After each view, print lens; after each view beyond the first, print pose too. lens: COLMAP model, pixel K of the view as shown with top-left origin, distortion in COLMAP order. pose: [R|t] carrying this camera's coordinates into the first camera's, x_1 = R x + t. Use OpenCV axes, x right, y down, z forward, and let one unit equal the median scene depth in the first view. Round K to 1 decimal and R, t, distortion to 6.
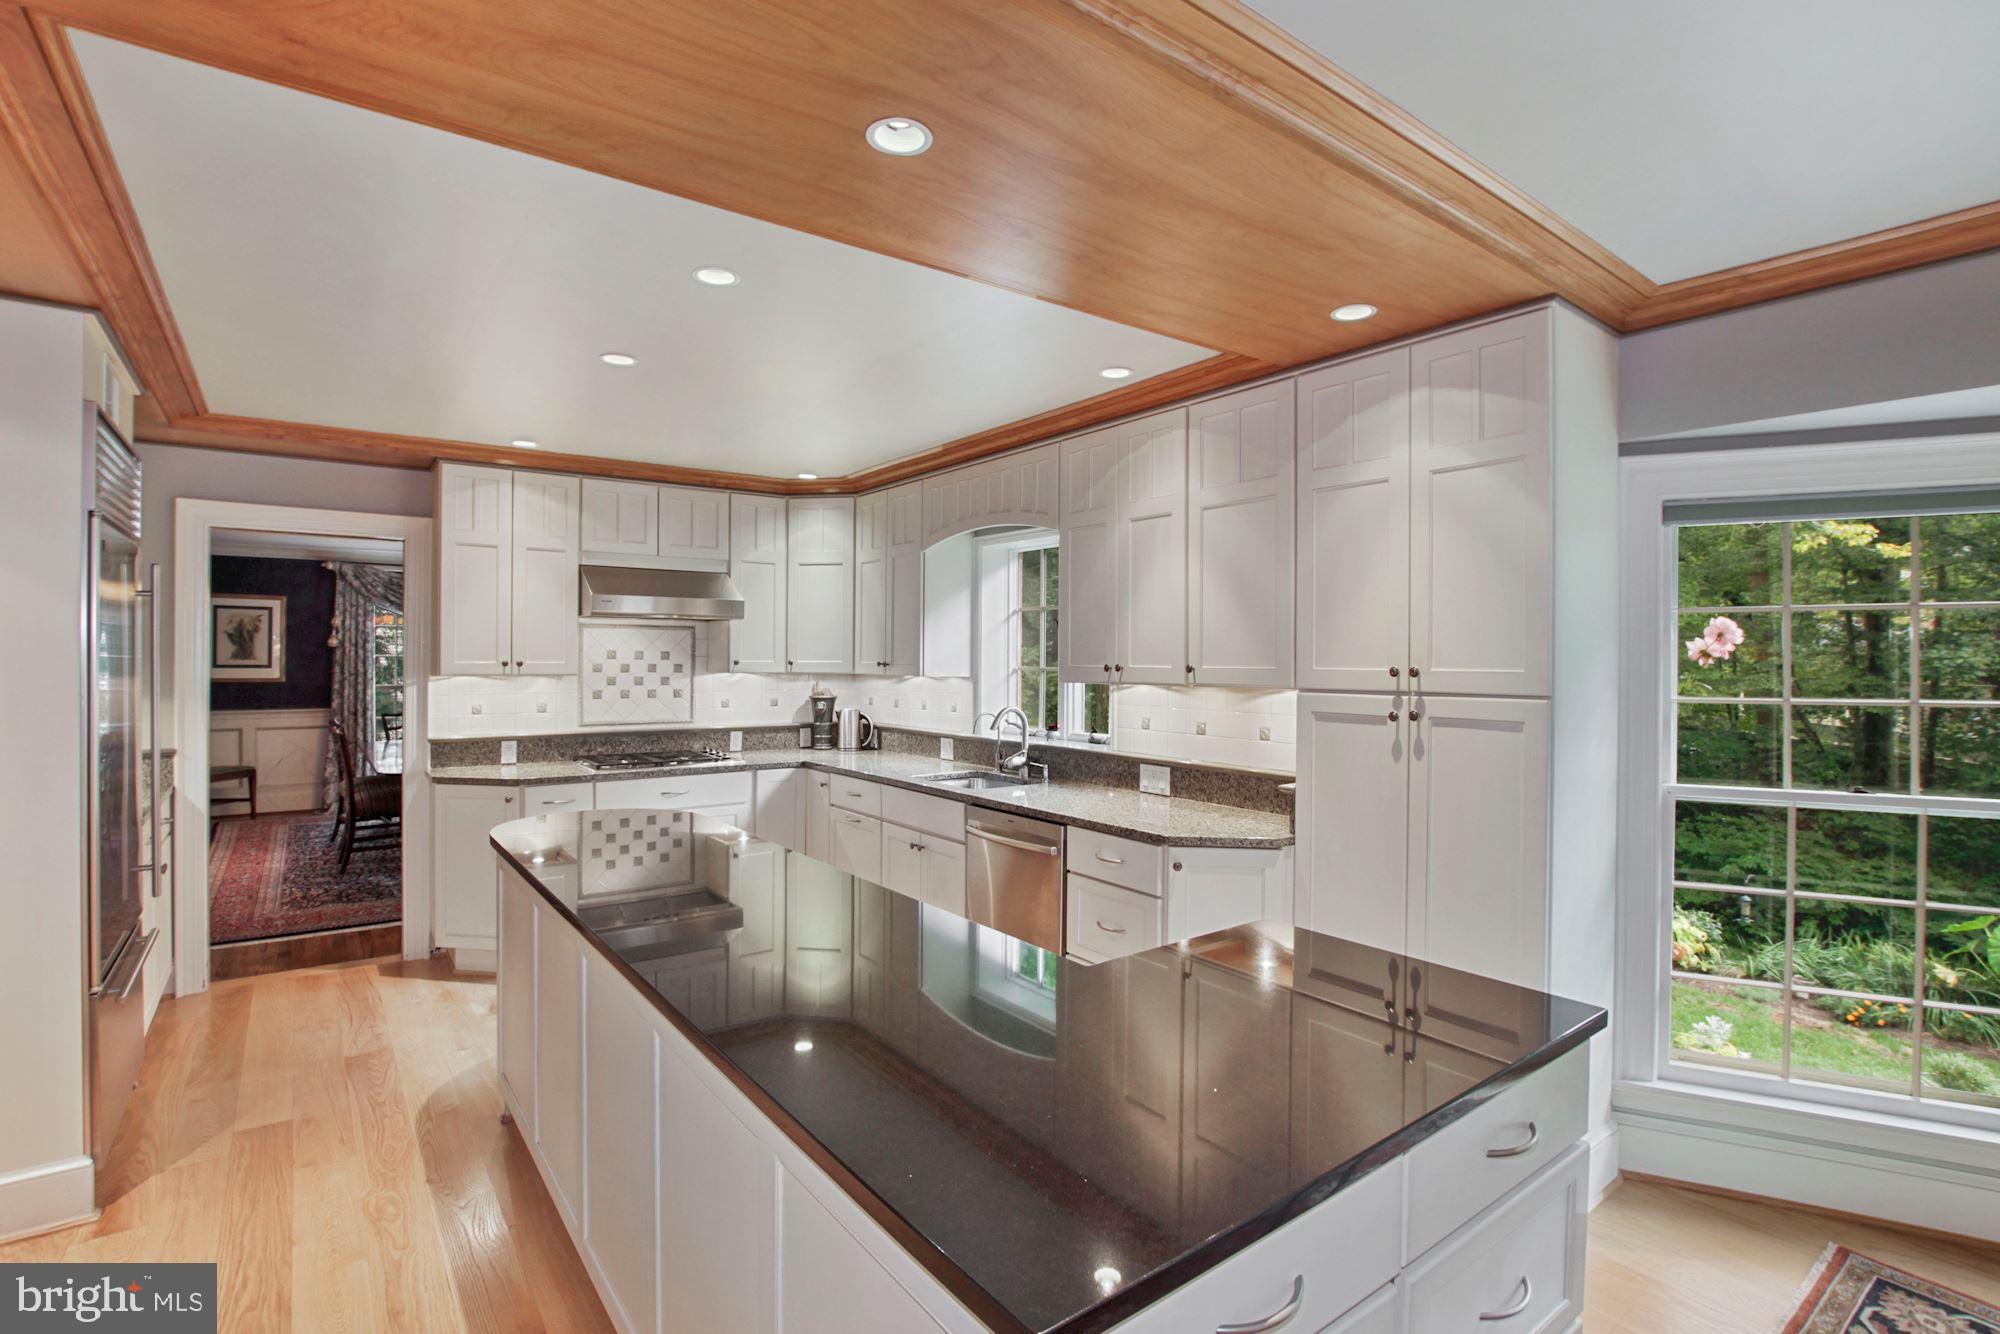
lens RADIAL K [[931.9, 0, 998.0], [0, 931.9, 667.6], [0, 0, 1]] dist [-0.031263, 0.002111]
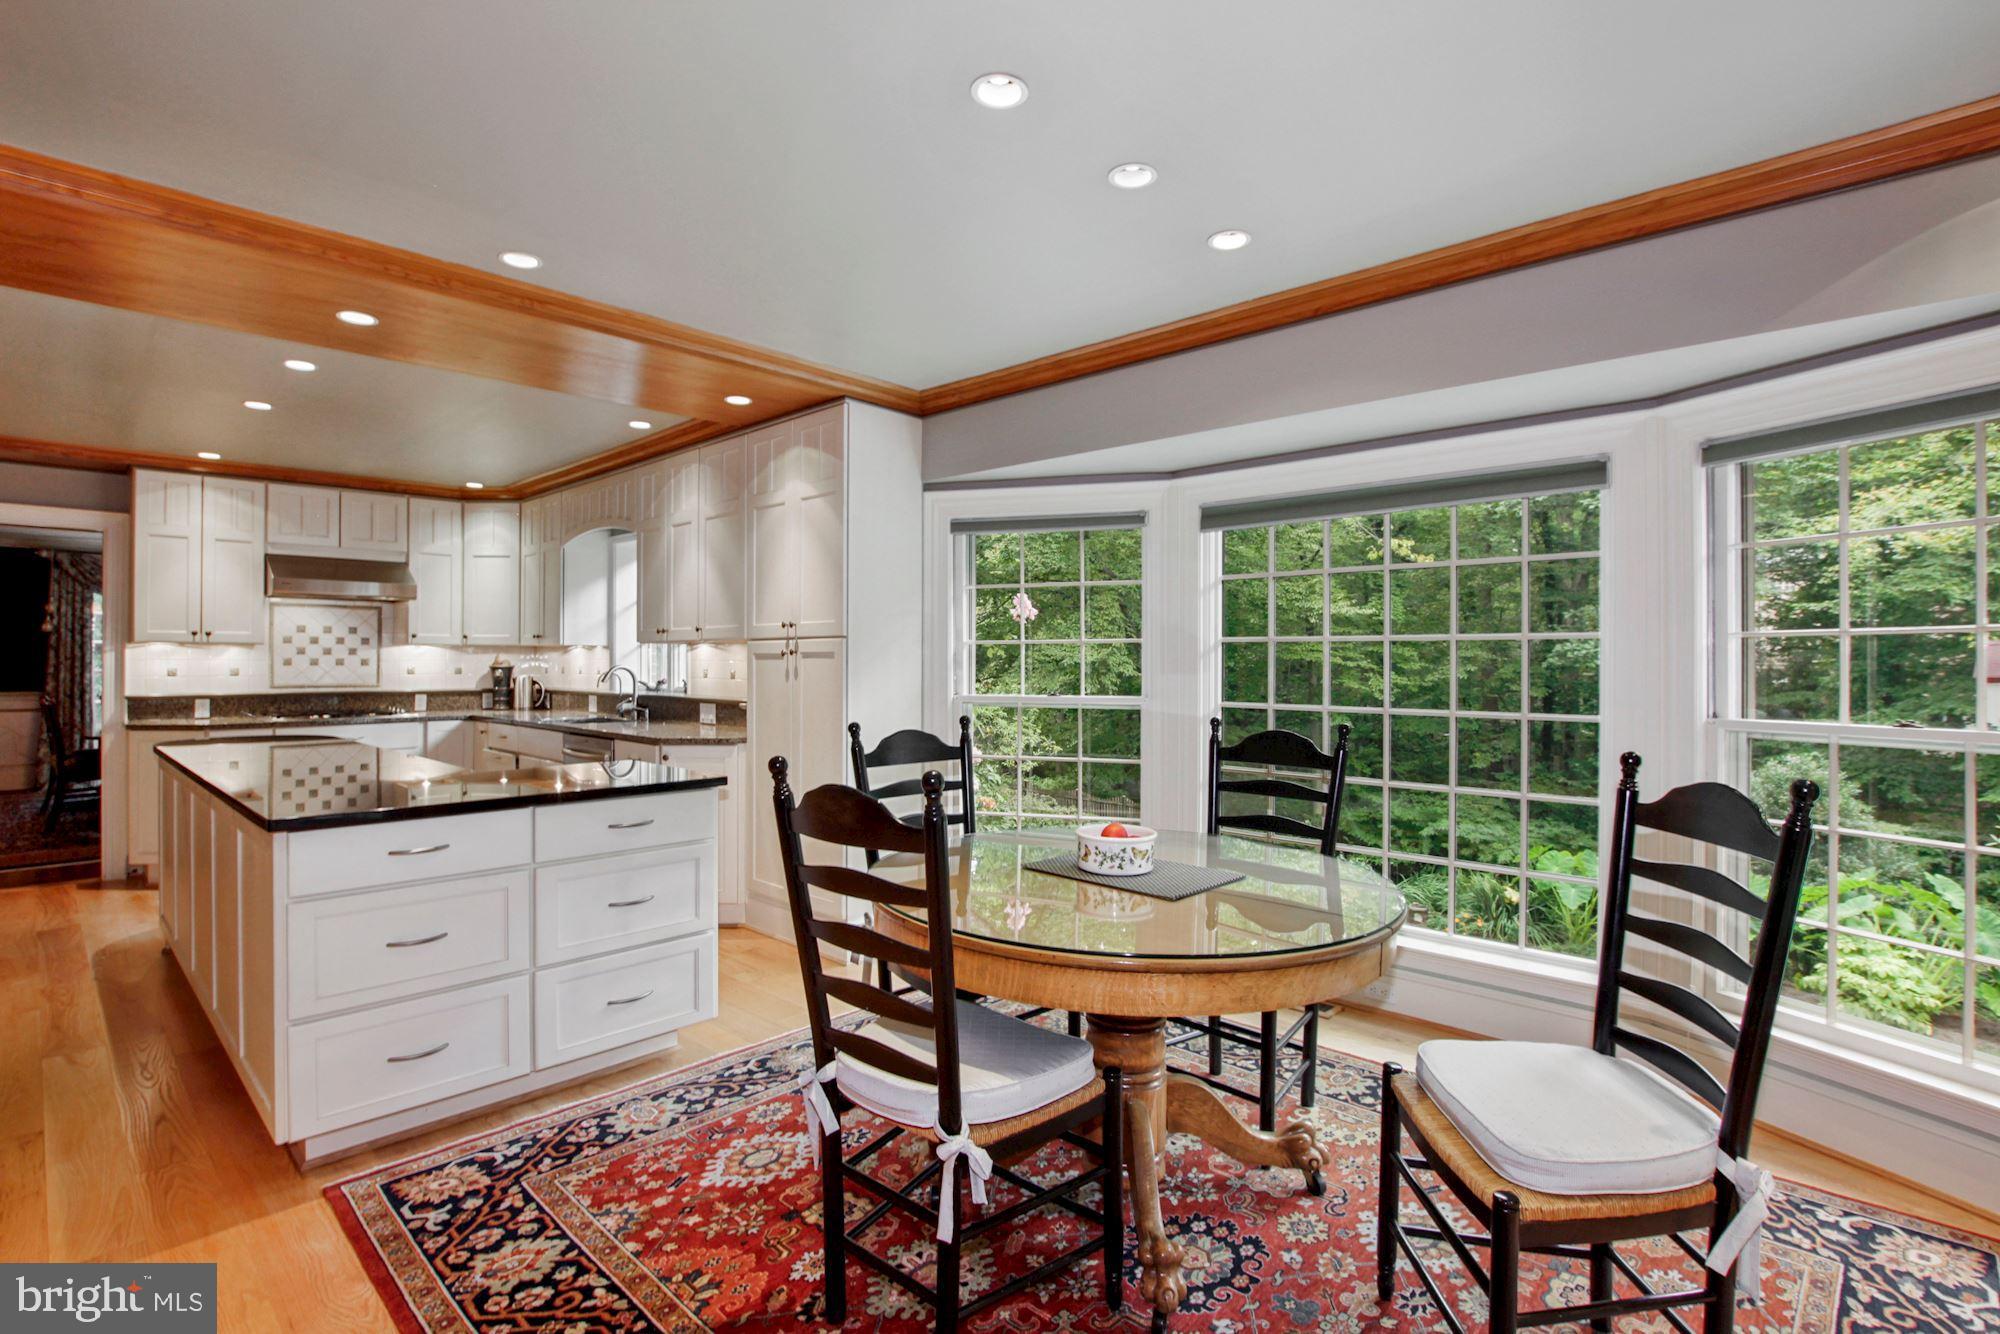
lens RADIAL K [[931.9, 0, 1001.0], [0, 931.9, 661.3], [0, 0, 1]] dist [-0.031263, 0.002111]
pose [[0.984479, -0.004439, 0.175447, 0.273918], [0.005973, 0.999948, -0.008212, 0.043771], [-0.175401, 0.009133, 0.984455, -0.335191]]
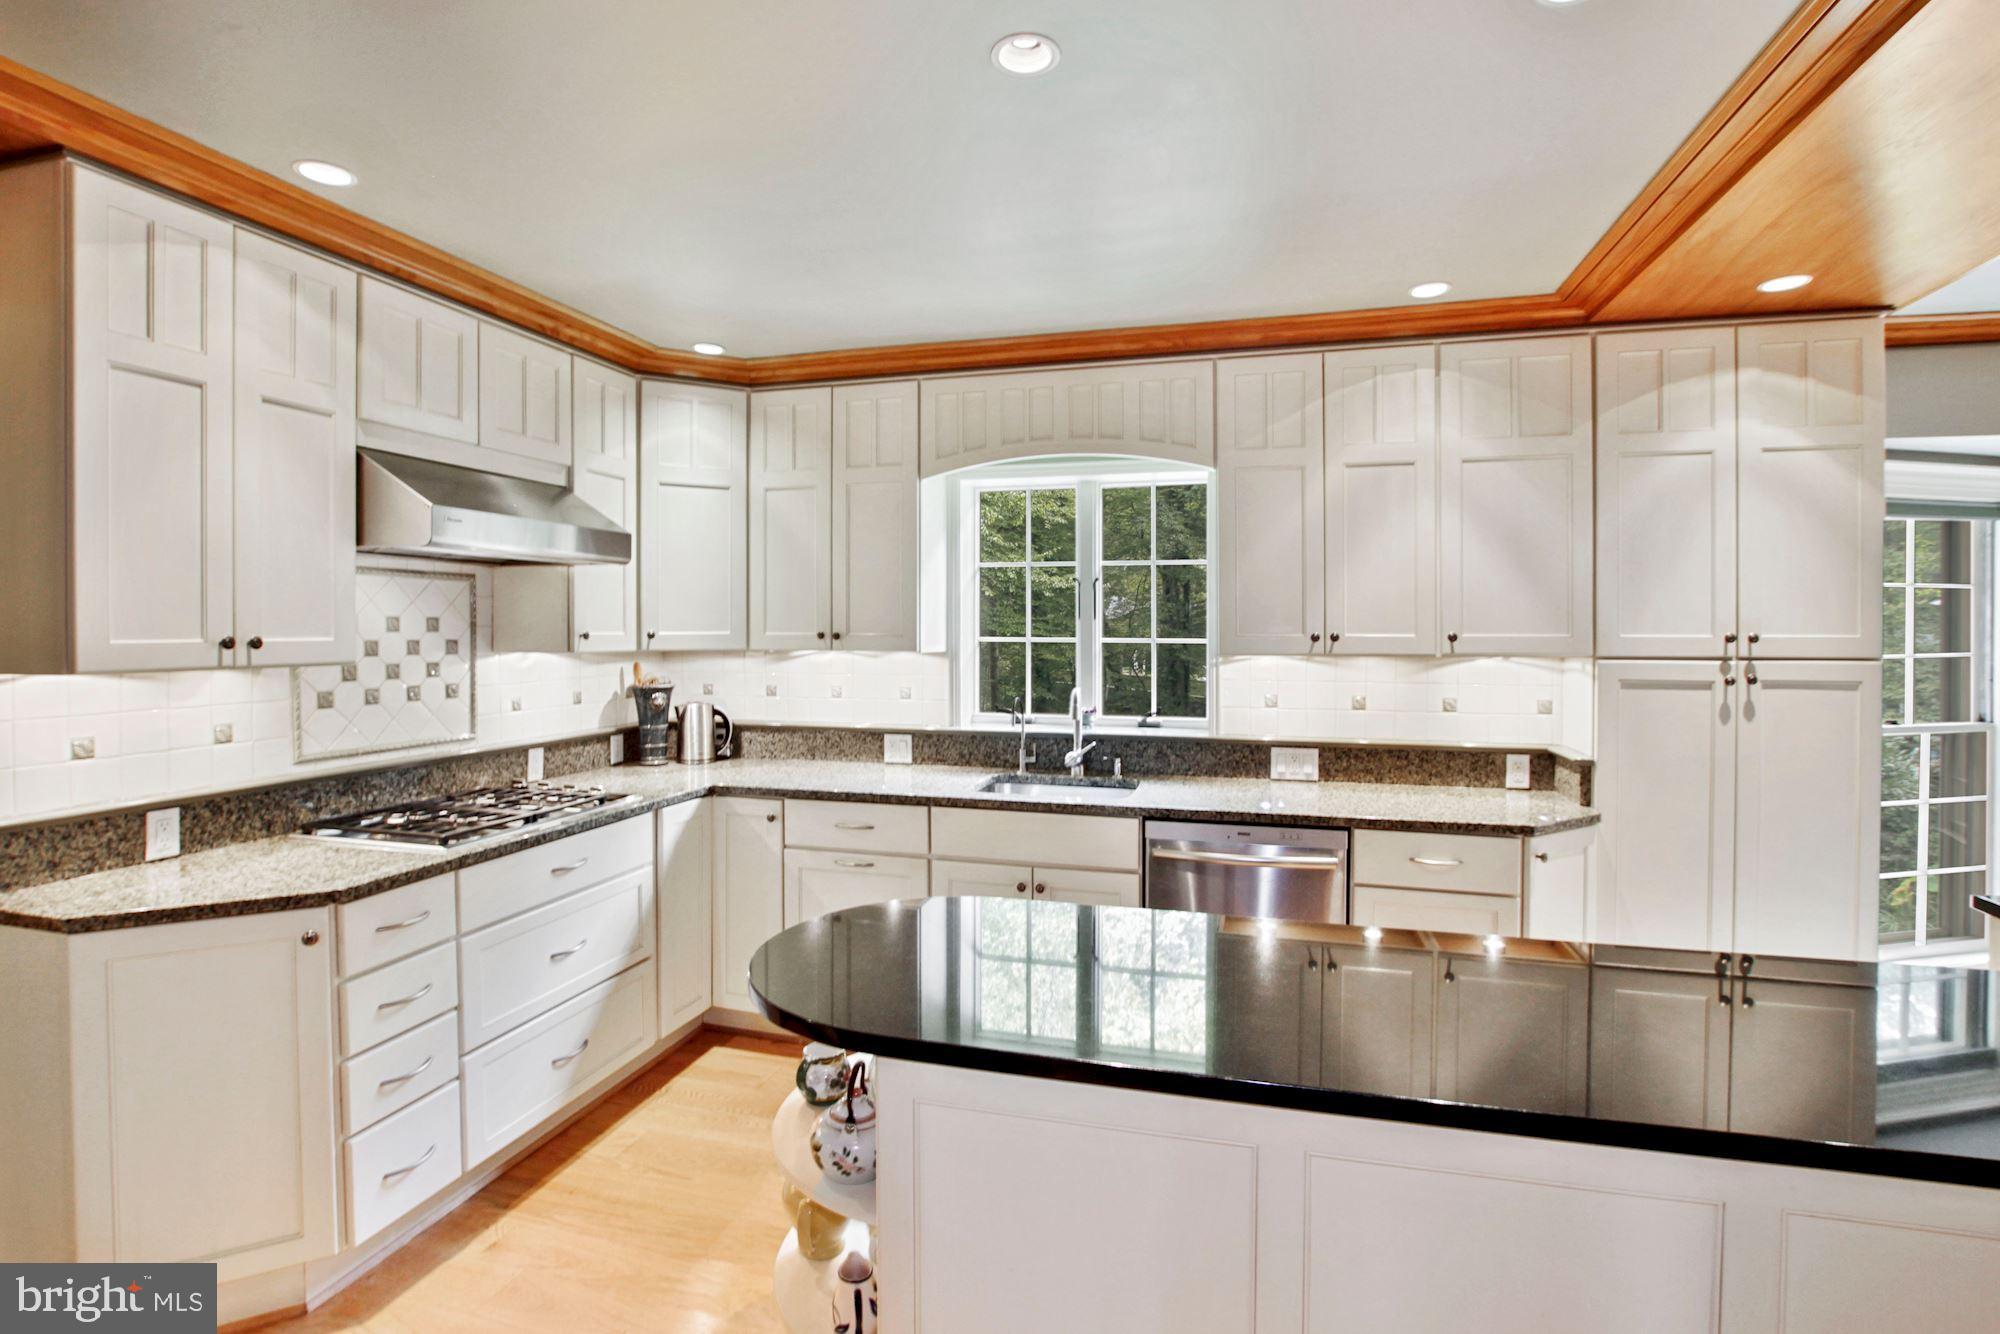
lens RADIAL K [[931.9, 0, 1012.3], [0, 931.9, 653.5], [0, 0, 1]] dist [-0.031263, 0.002111]
pose [[0.791151, -0.020350, 0.611282, -0.445578], [0.009675, 0.999738, 0.020761, -0.003908], [-0.611545, -0.010511, 0.791140, 0.362295]]
